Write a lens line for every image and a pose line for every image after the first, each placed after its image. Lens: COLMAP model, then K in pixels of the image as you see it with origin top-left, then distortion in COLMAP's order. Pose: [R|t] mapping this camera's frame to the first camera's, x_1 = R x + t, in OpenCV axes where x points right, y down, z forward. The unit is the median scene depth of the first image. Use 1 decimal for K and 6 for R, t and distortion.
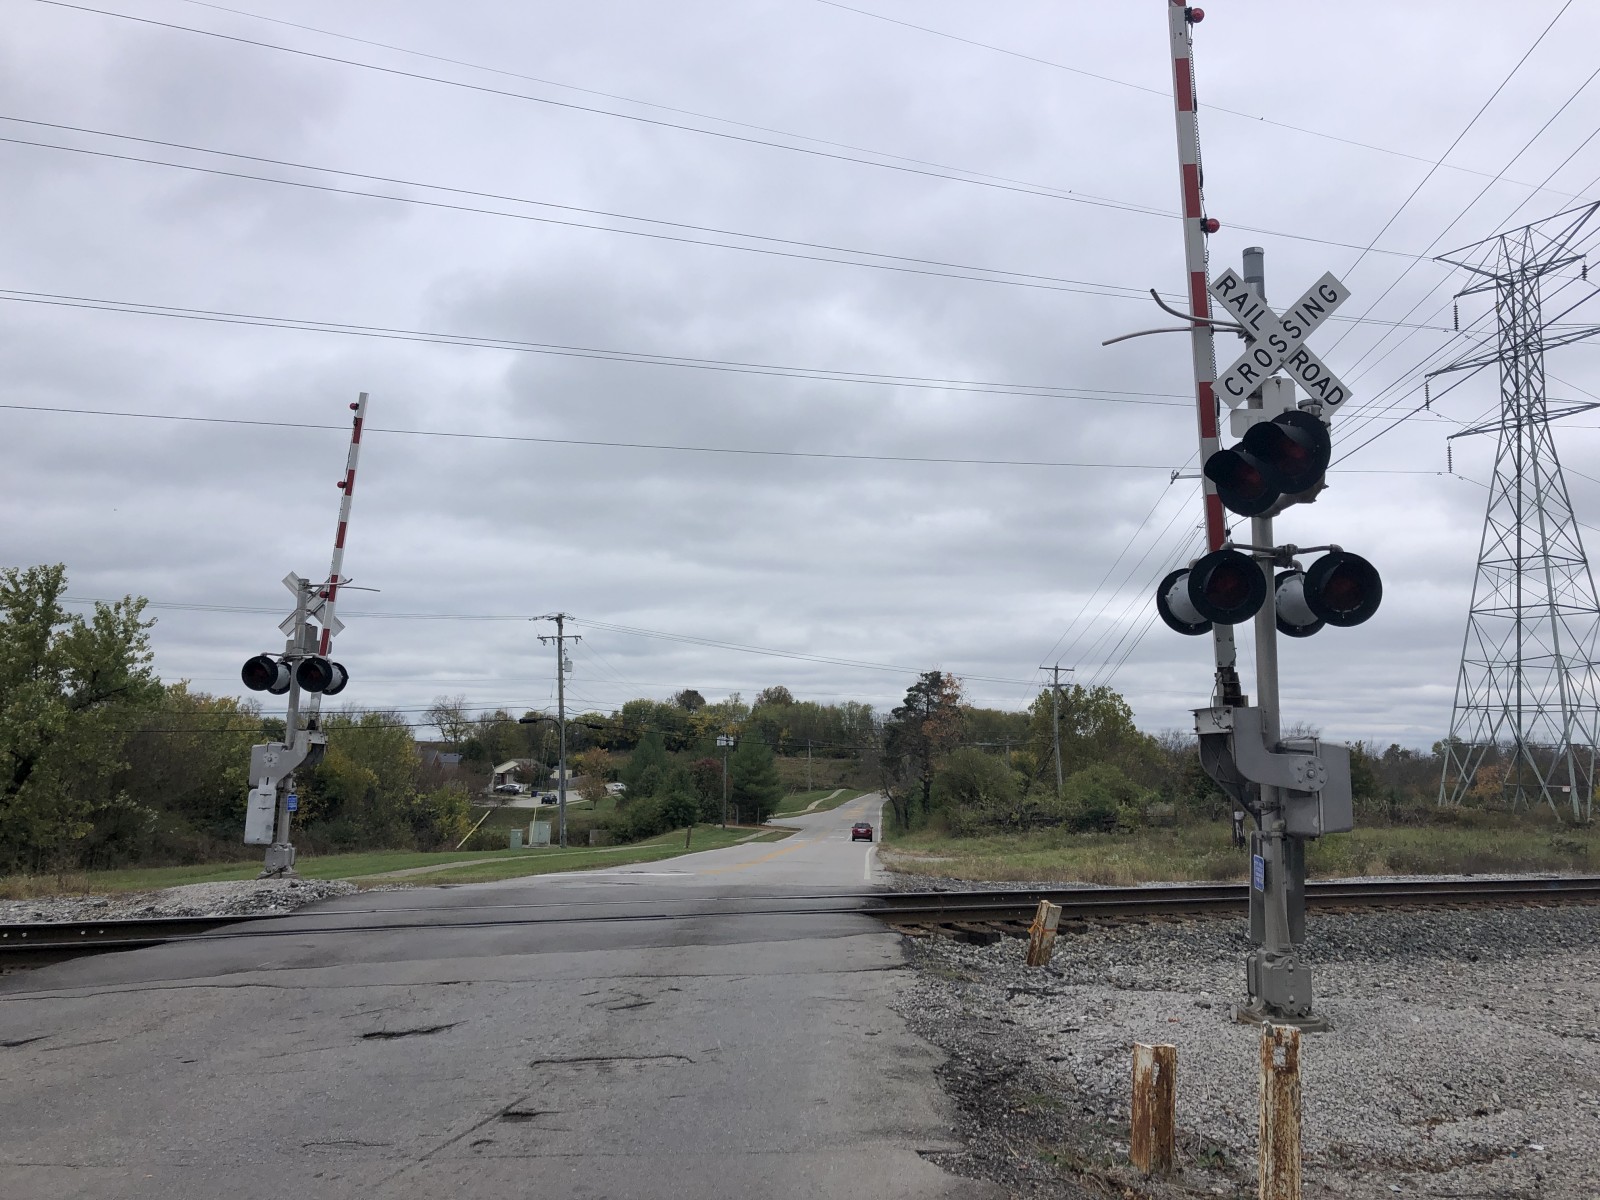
lens RADIAL K [[1313.9, 0, 806.2], [0, 1313.9, 570.9], [0, 0, 1]] dist [0.099845, -0.146675]
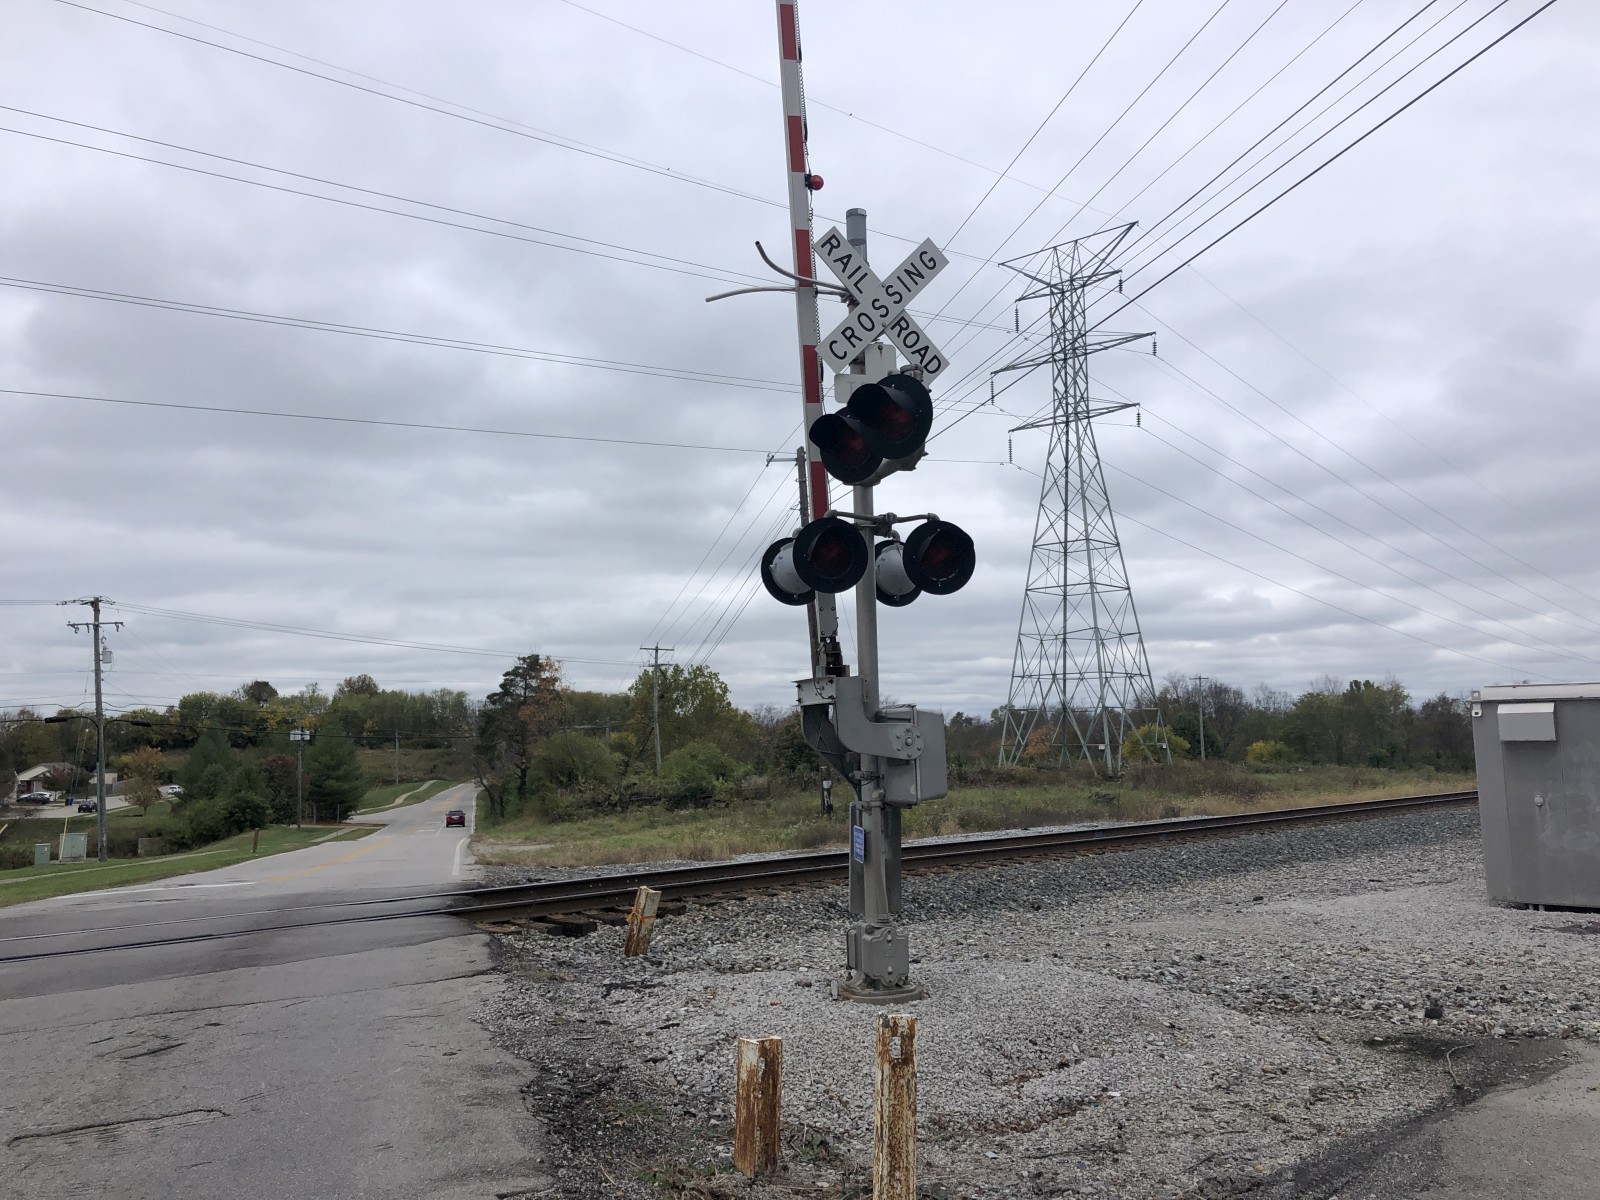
lens RADIAL K [[1319.9, 0, 824.4], [0, 1319.9, 591.1], [0, 0, 1]] dist [0.026286, -0.024704]
pose [[0.950827, -0.003380, 0.309703, 0.004260], [-0.005420, 0.999606, 0.027550, 0.003773], [-0.309674, -0.027874, 0.950434, 0.026803]]
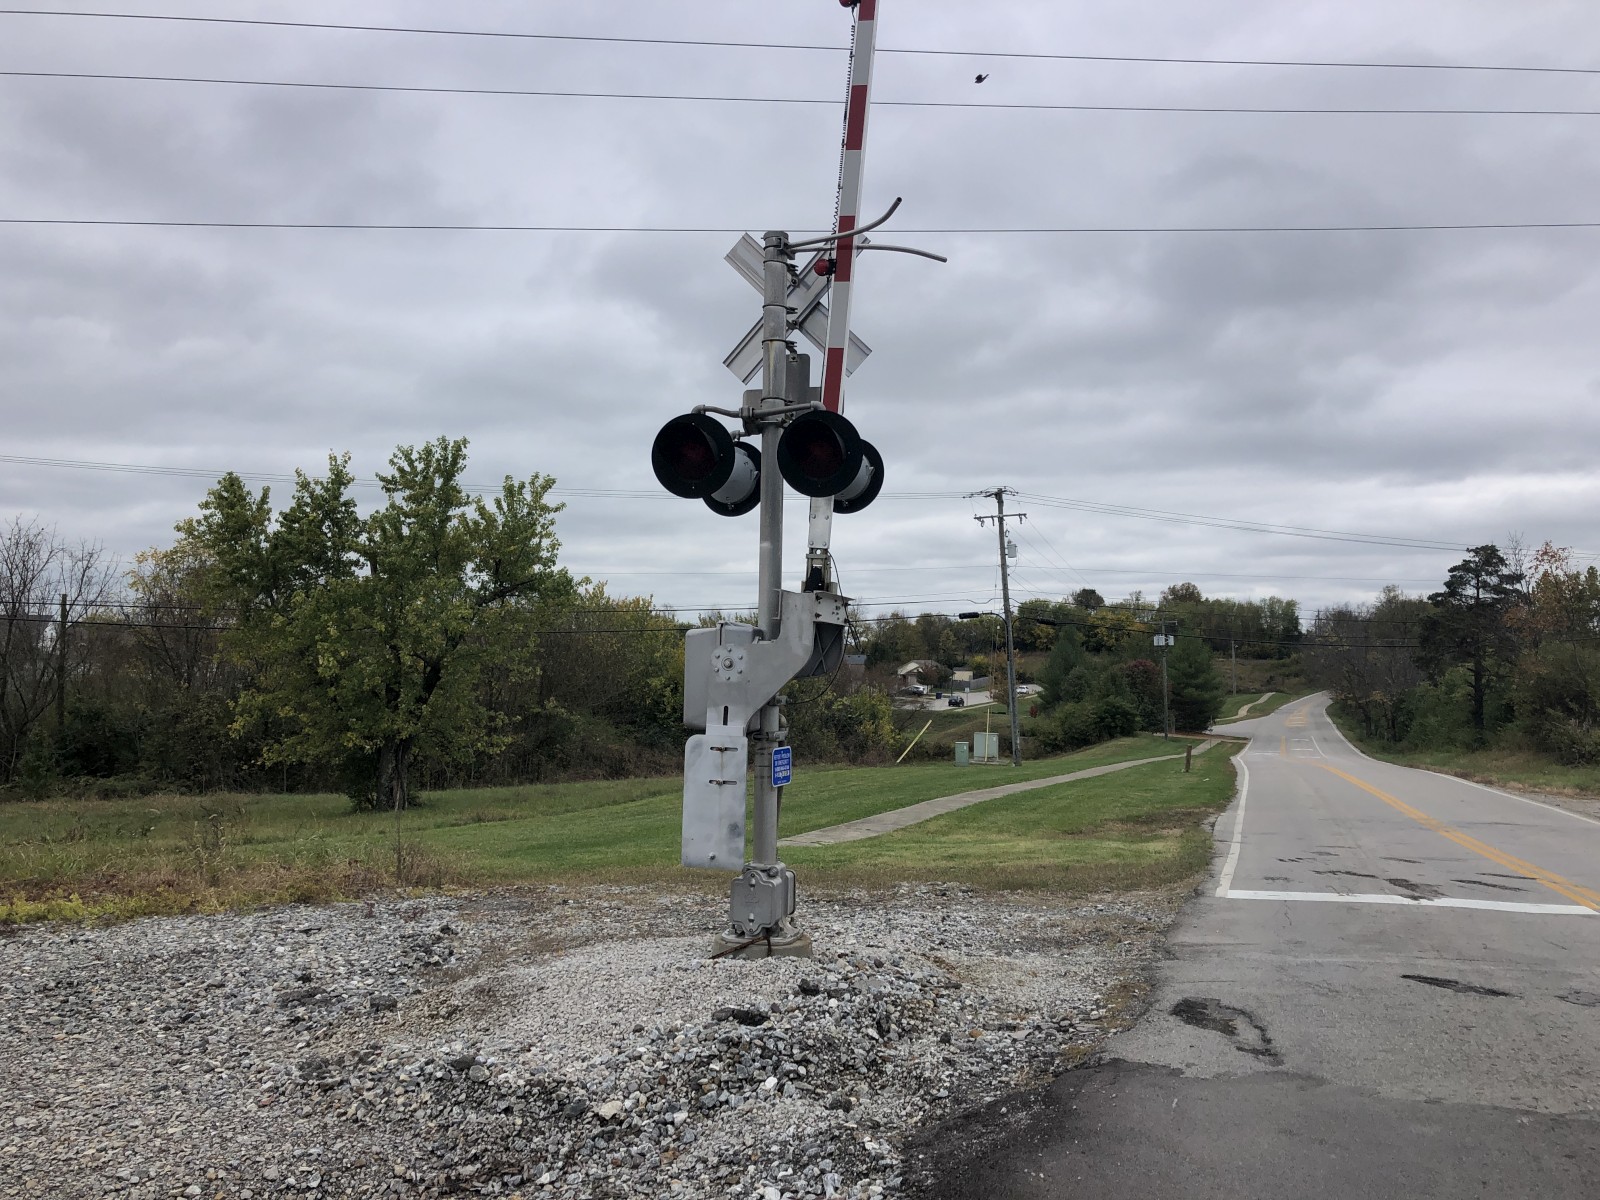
lens RADIAL K [[1313.9, 0, 806.2], [0, 1313.9, 570.9], [0, 0, 1]] dist [0.099845, -0.146675]
pose [[0.958590, -0.025605, -0.283637, -0.254896], [0.046479, 0.996663, 0.067107, 0.084174], [0.280973, -0.077511, 0.956581, 0.599622]]
